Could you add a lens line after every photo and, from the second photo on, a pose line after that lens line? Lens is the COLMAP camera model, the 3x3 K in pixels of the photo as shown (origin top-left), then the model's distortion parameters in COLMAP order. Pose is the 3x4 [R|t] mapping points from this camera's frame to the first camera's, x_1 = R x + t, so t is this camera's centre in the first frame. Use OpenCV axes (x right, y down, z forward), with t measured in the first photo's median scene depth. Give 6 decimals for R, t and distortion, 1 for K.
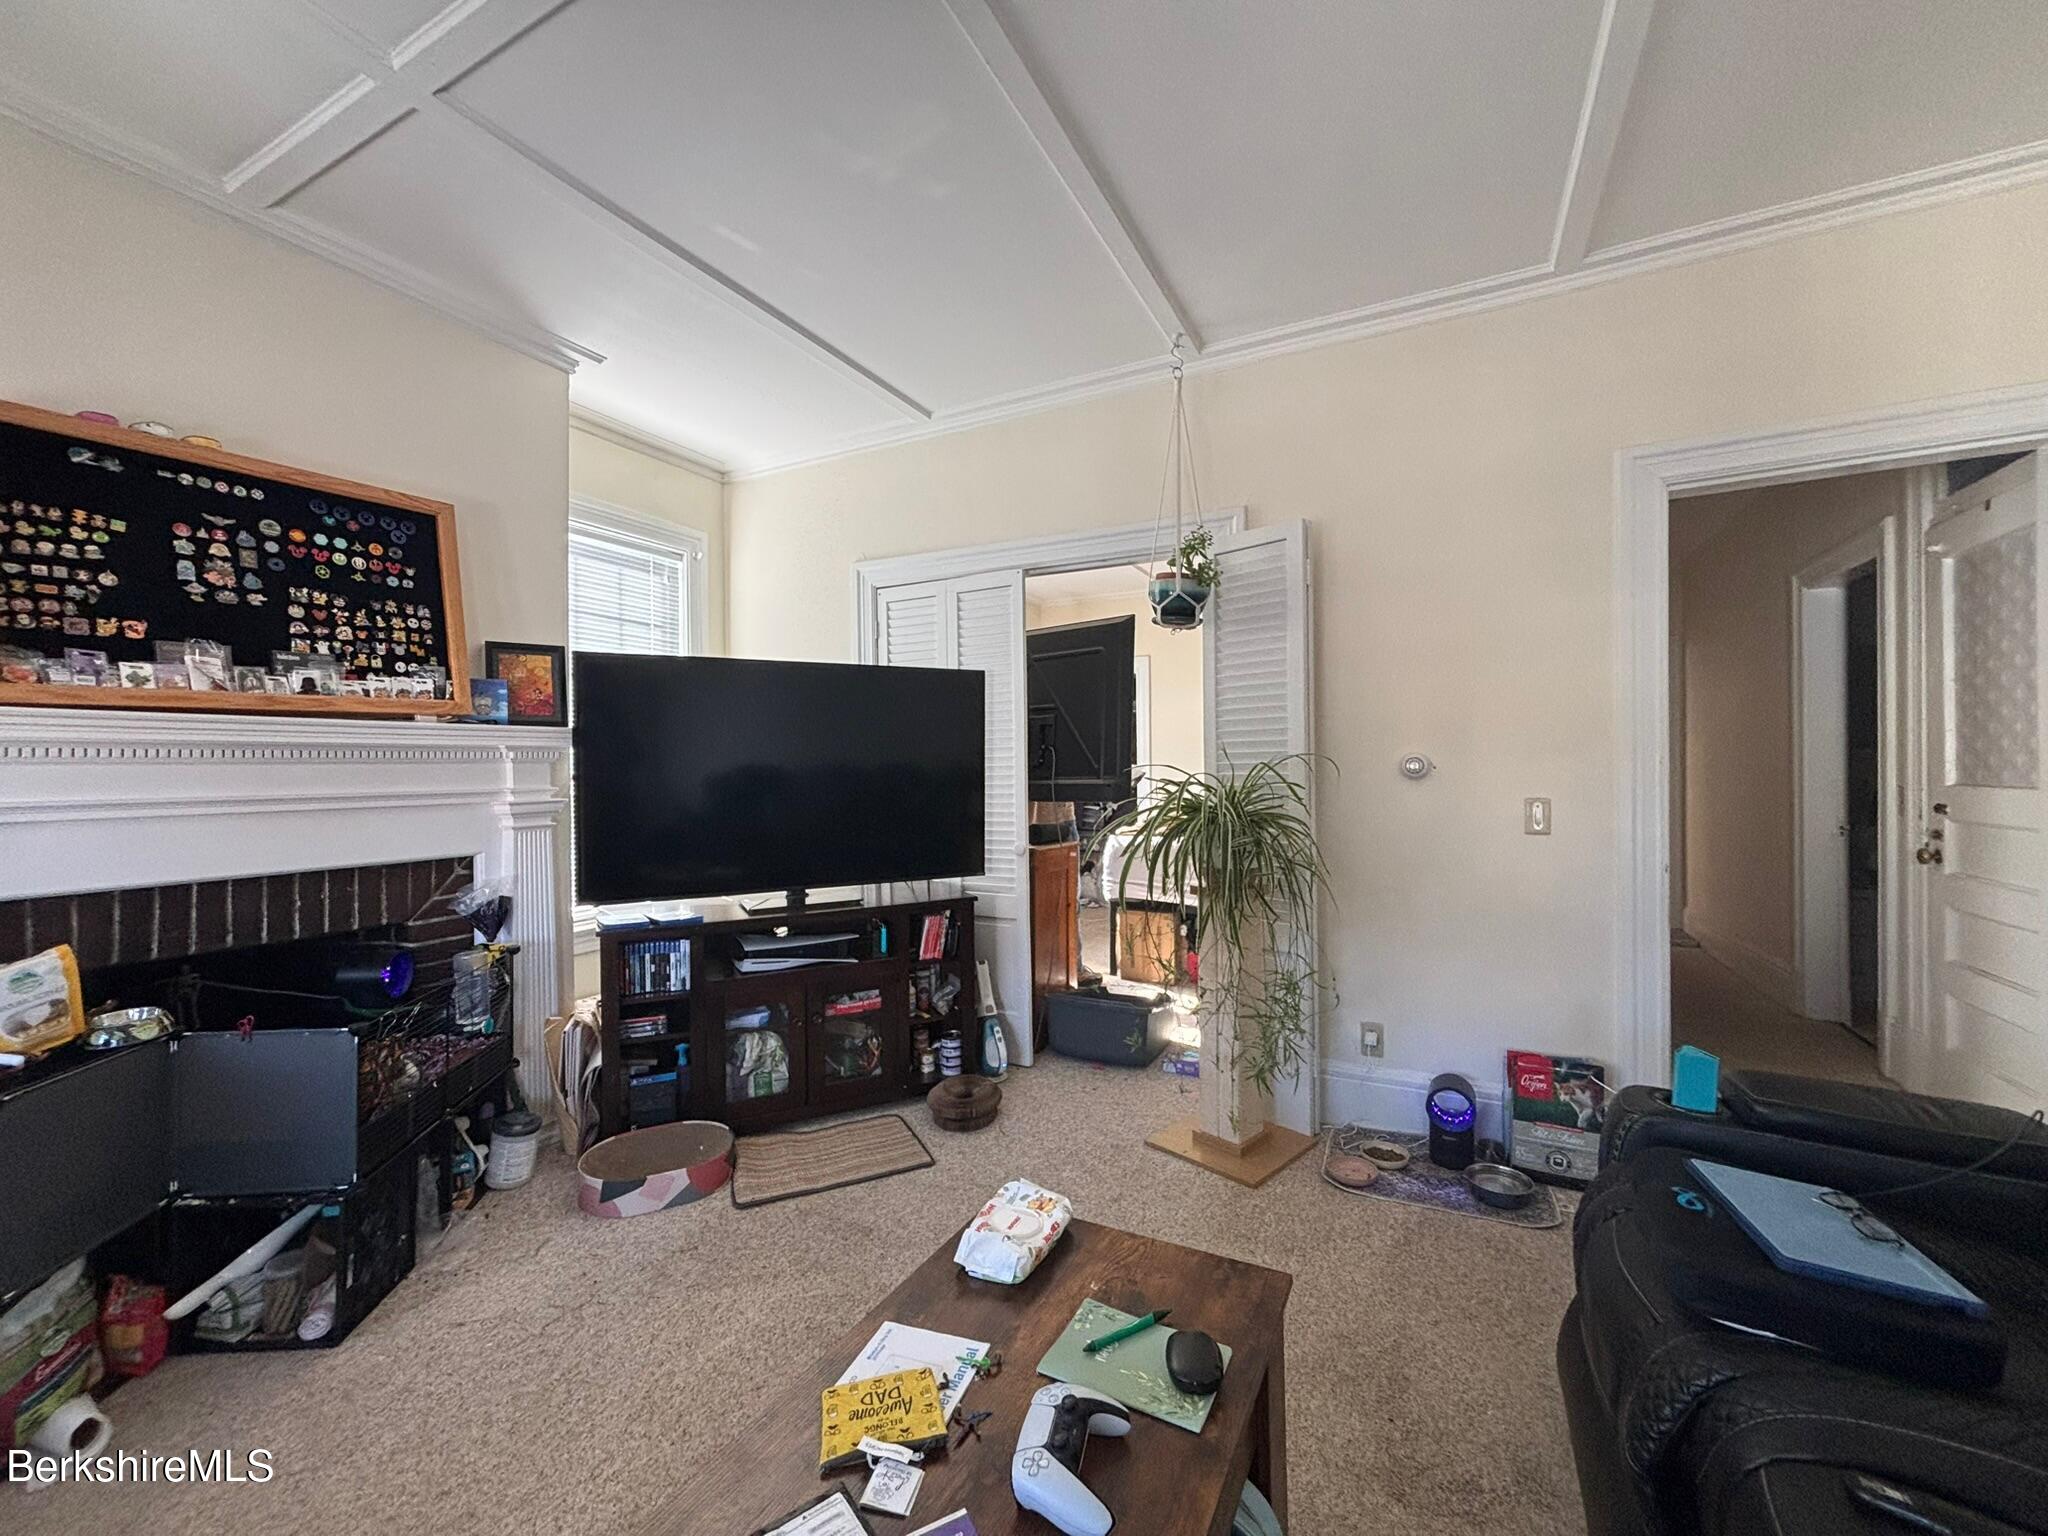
lens RADIAL K [[823.4, 0, 1026.0], [0, 823.4, 762.7], [0, 0, 1]] dist [0.000994, 0.000223]
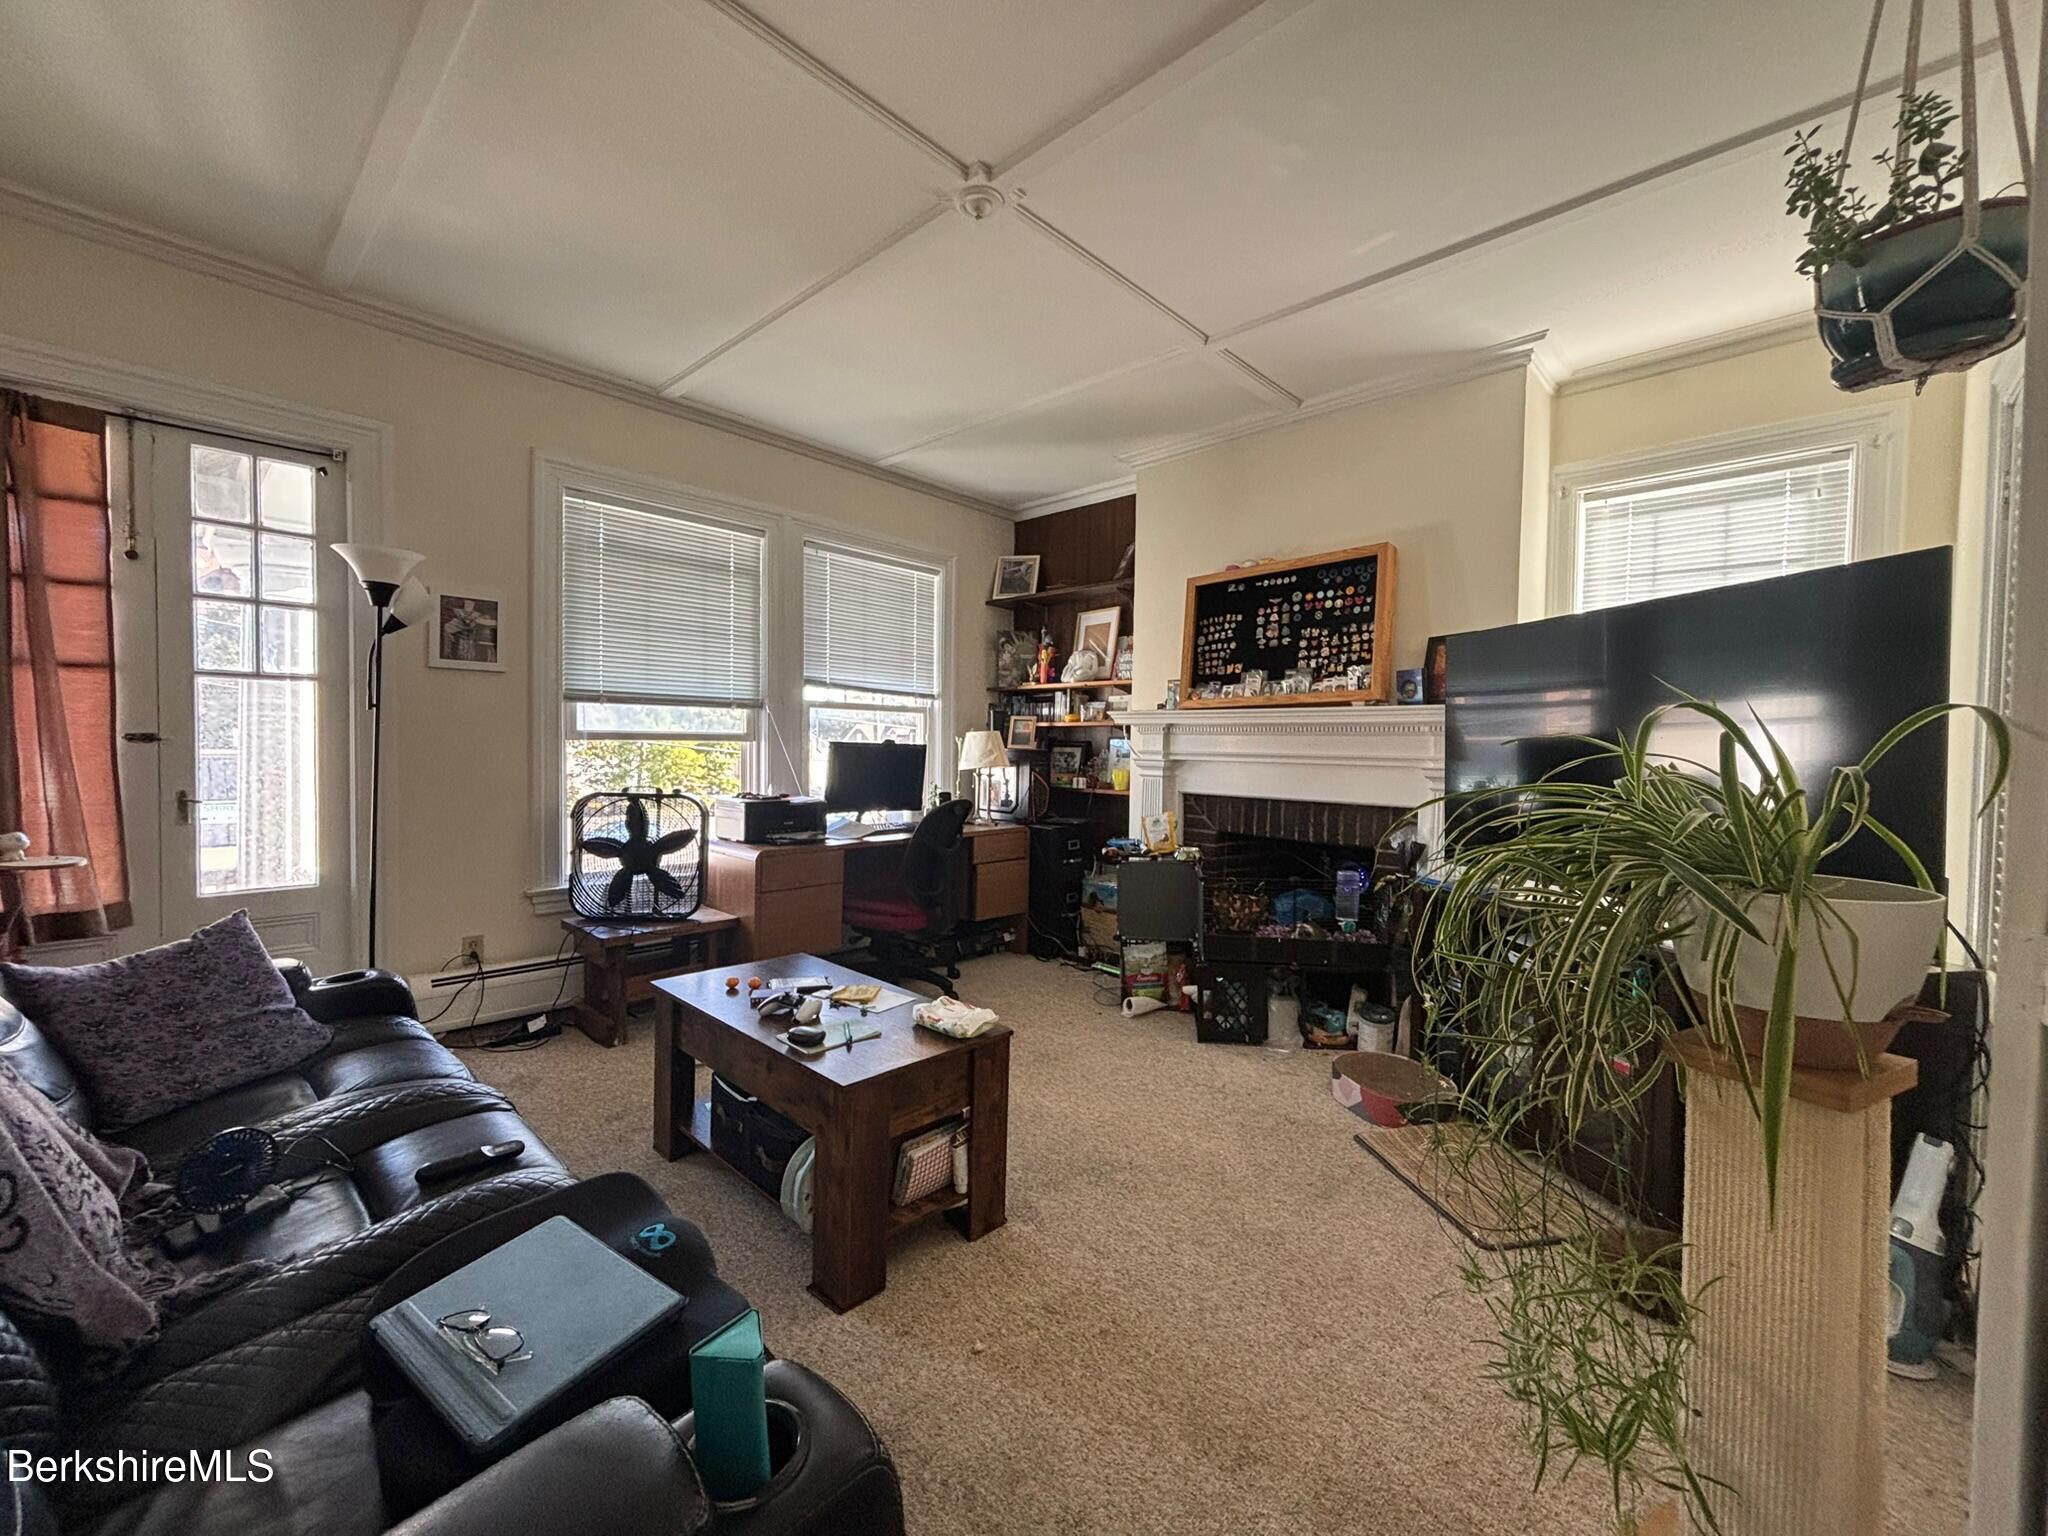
lens RADIAL K [[823.4, 0, 1030.4], [0, 823.4, 764.7], [0, 0, 1]] dist [0.000994, 0.000223]
pose [[-0.280541, 0.037898, -0.959094, 0.867204], [-0.001649, 0.999200, 0.039965, -0.004295], [0.959841, 0.012793, -0.280254, 0.931365]]
